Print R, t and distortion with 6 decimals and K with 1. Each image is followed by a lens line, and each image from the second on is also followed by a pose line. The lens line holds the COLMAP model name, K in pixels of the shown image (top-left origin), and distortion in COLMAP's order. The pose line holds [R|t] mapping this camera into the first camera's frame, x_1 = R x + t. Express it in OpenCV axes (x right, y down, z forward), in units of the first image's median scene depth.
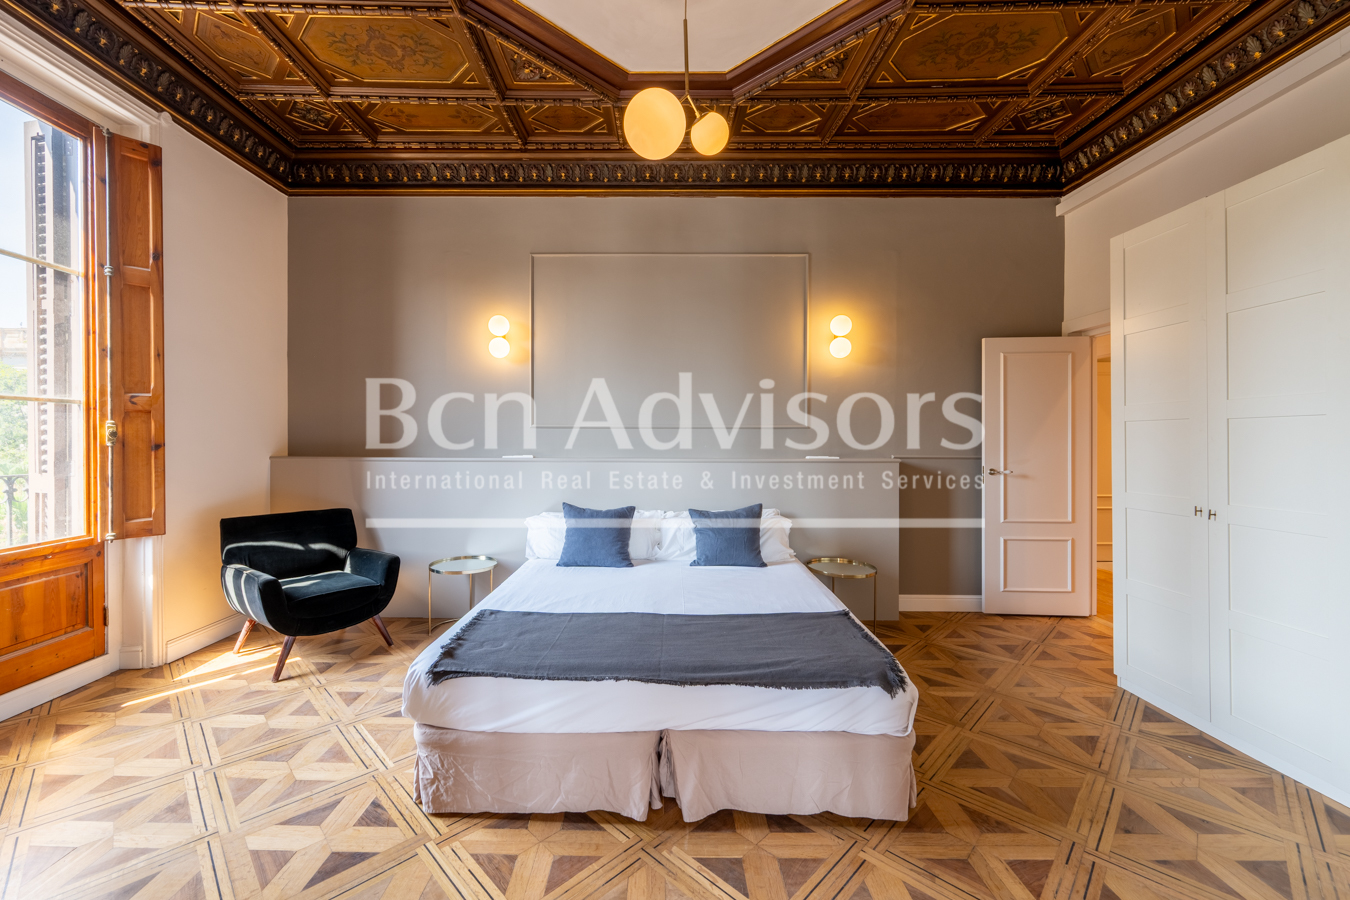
lens RADIAL K [[548.6, 0, 651.8], [0, 548.6, 443.3], [0, 0, 1]] dist [-0.000355, -0.000146]
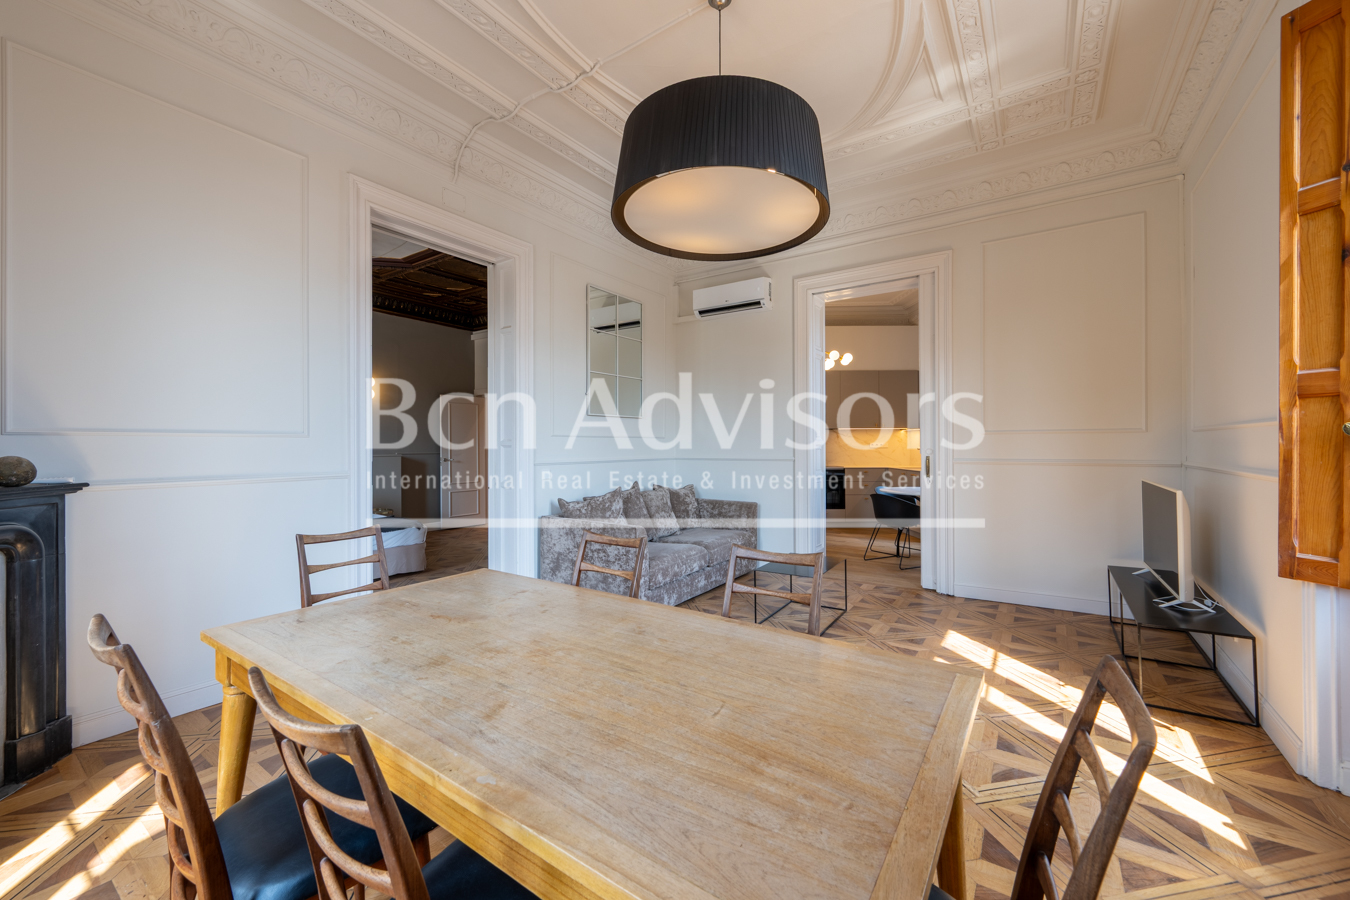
lens RADIAL K [[534.4, 0, 673.8], [0, 534.4, 446.7], [0, 0, 1]] dist [-0.000446, -0.000209]
pose [[0.561430, -0.005767, 0.827504, -0.766345], [0.007205, 0.999972, 0.002081, 0.006394], [-0.827493, 0.004794, 0.561455, -1.151453]]
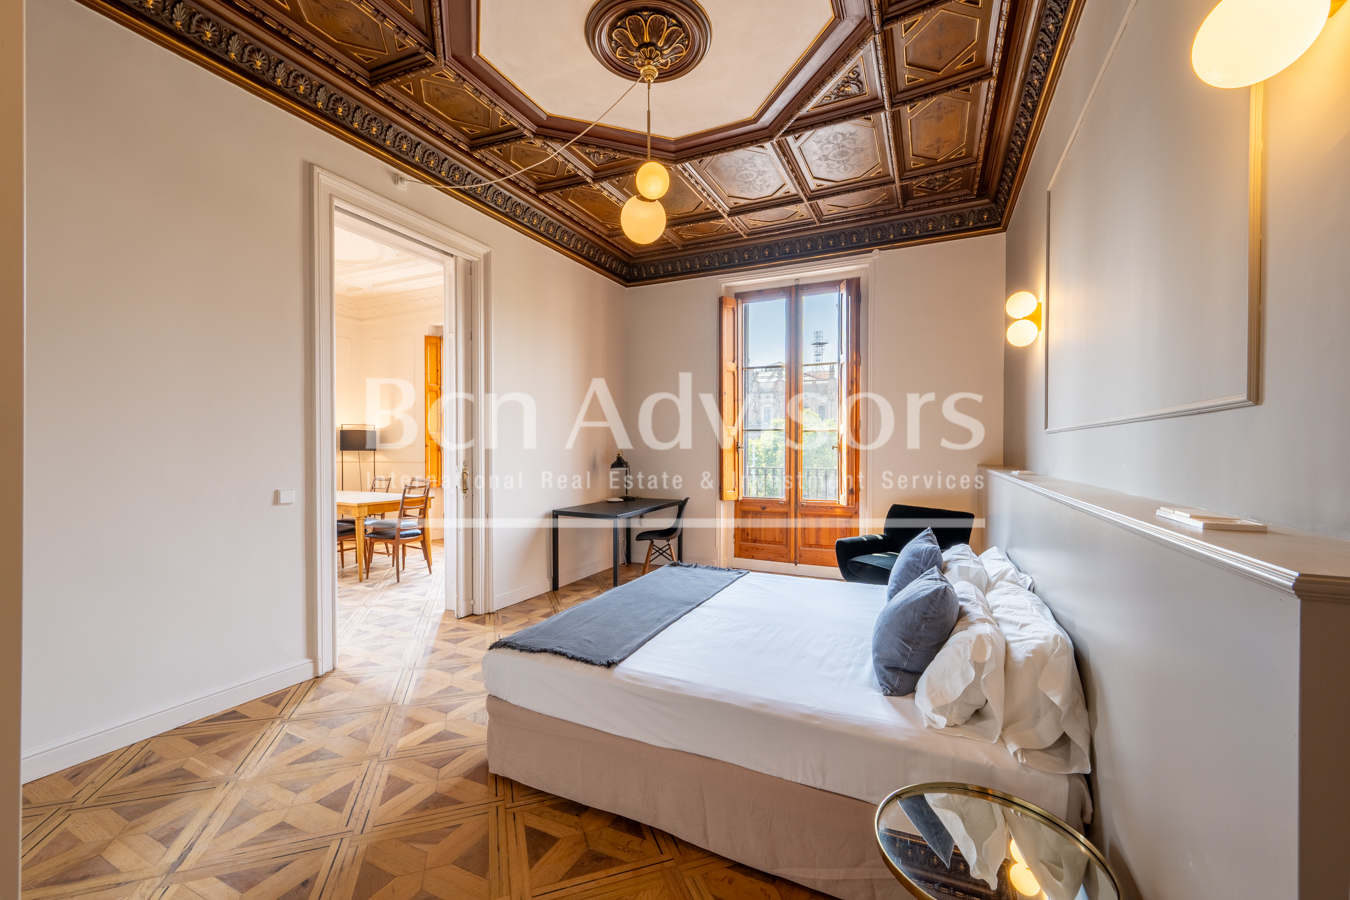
lens RADIAL K [[537.8, 0, 663.1], [0, 537.8, 454.5], [0, 0, 1]] dist [-0.000917, -0.000017]
pose [[-0.434212, 0.007120, -0.900782, 0.890268], [-0.004405, 0.999940, 0.010027, -0.008151], [0.900800, 0.008321, -0.434155, 1.210264]]
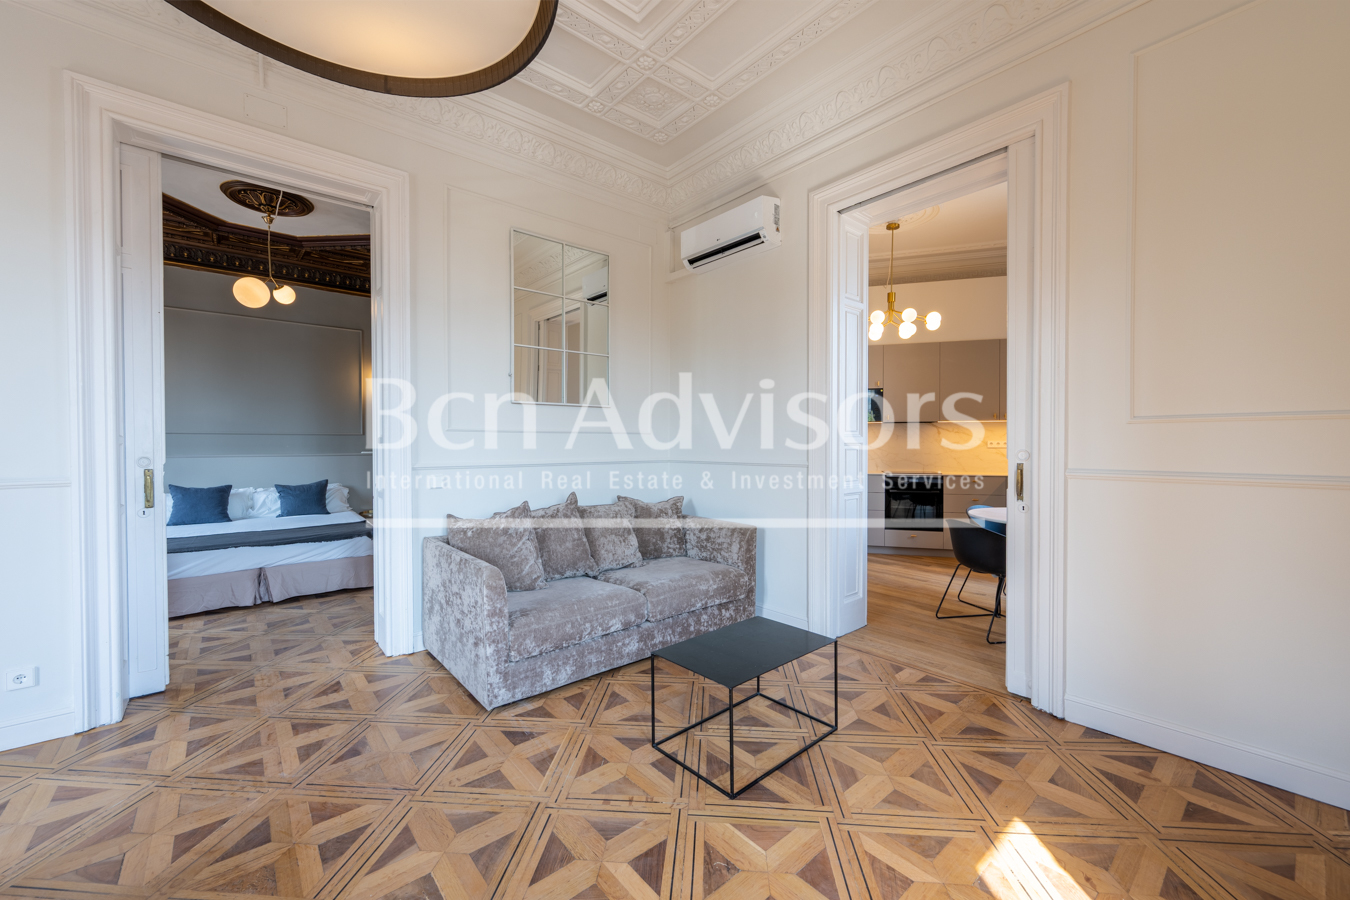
lens RADIAL K [[531.4, 0, 669.5], [0, 531.4, 450.1], [0, 0, 1]] dist [-0.000673, 0.000158]
pose [[0.760960, -0.010663, 0.648711, -0.077300], [0.005313, 0.999934, 0.010204, 0.009773], [-0.648777, -0.004319, 0.760966, -1.183440]]
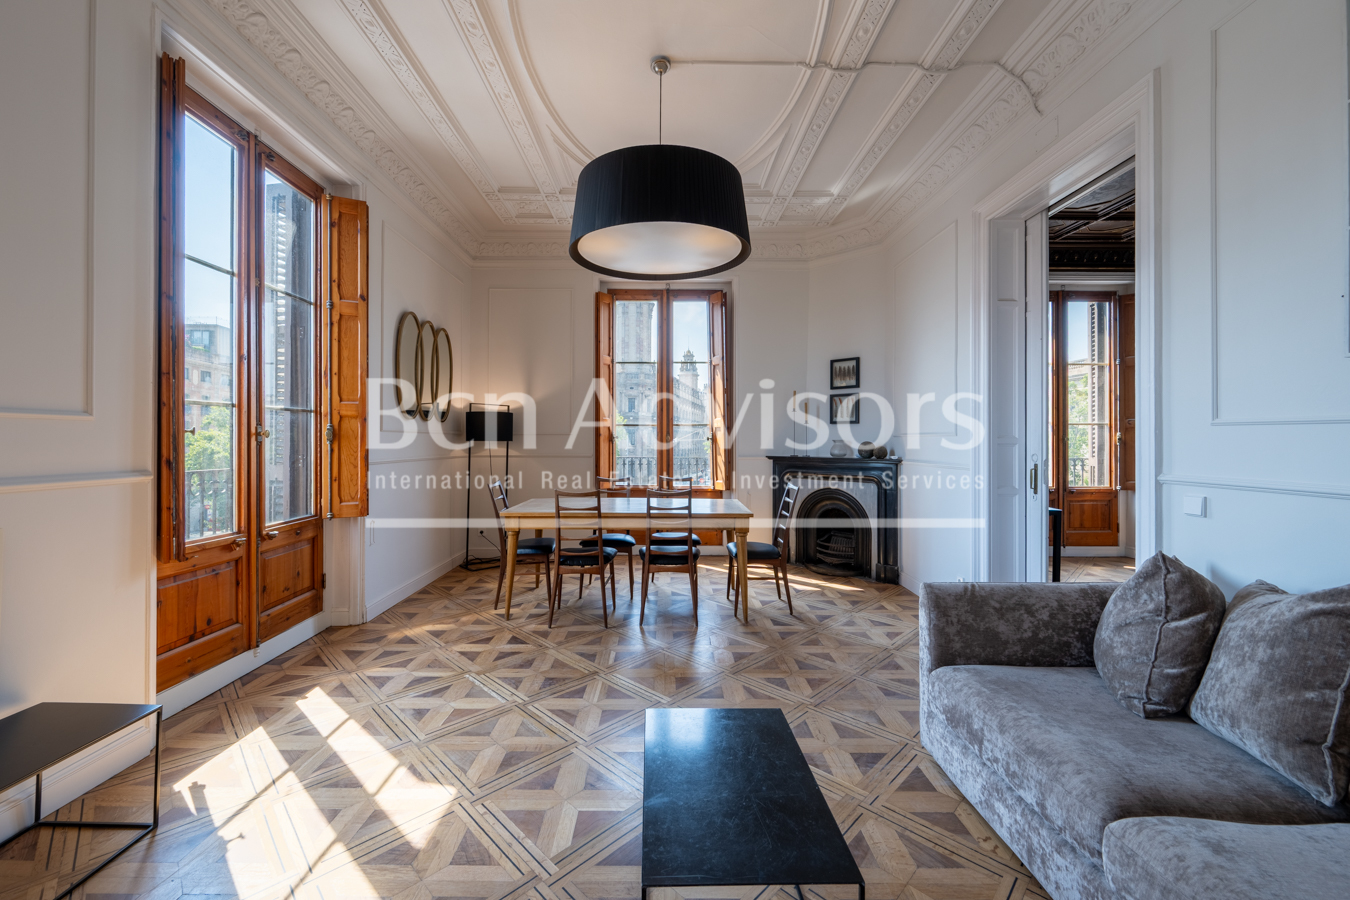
lens RADIAL K [[530.5, 0, 671.8], [0, 530.5, 438.9], [0, 0, 1]] dist [0.000415, 0.000026]
pose [[0.022694, -0.002026, -0.999740, 0.977950], [-0.008059, 0.999965, -0.002210, 0.000448], [0.999710, 0.008107, 0.022677, -0.738004]]
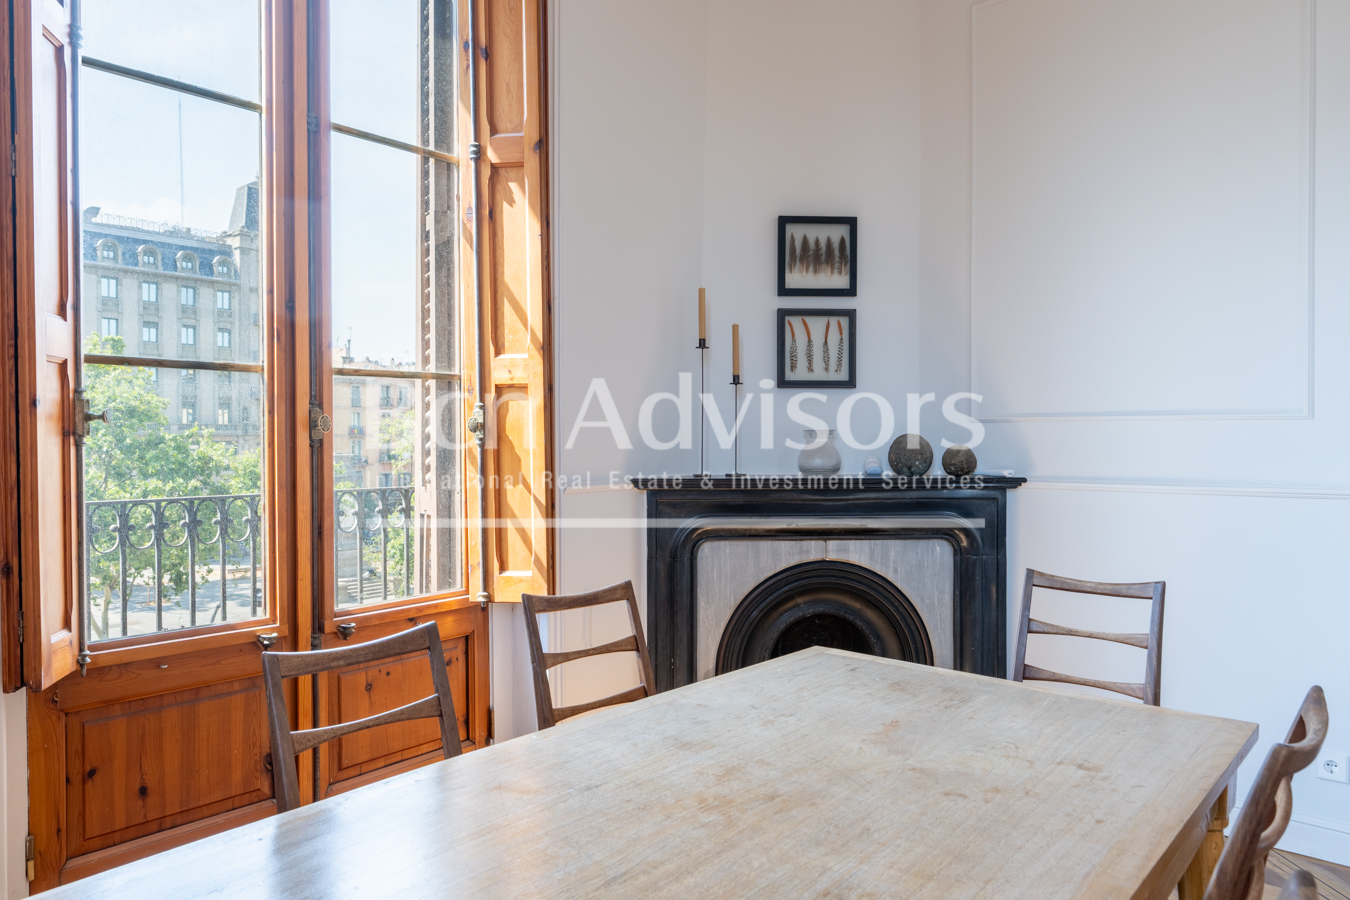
lens RADIAL K [[908.8, 0, 668.2], [0, 908.8, 450.2], [0, 0, 1]] dist [-0.001225, -0.000478]
pose [[0.761715, 0.007262, -0.647871, -0.214437], [-0.001610, 0.999955, 0.009316, 0.010513], [0.647910, -0.006053, 0.761693, -1.142799]]
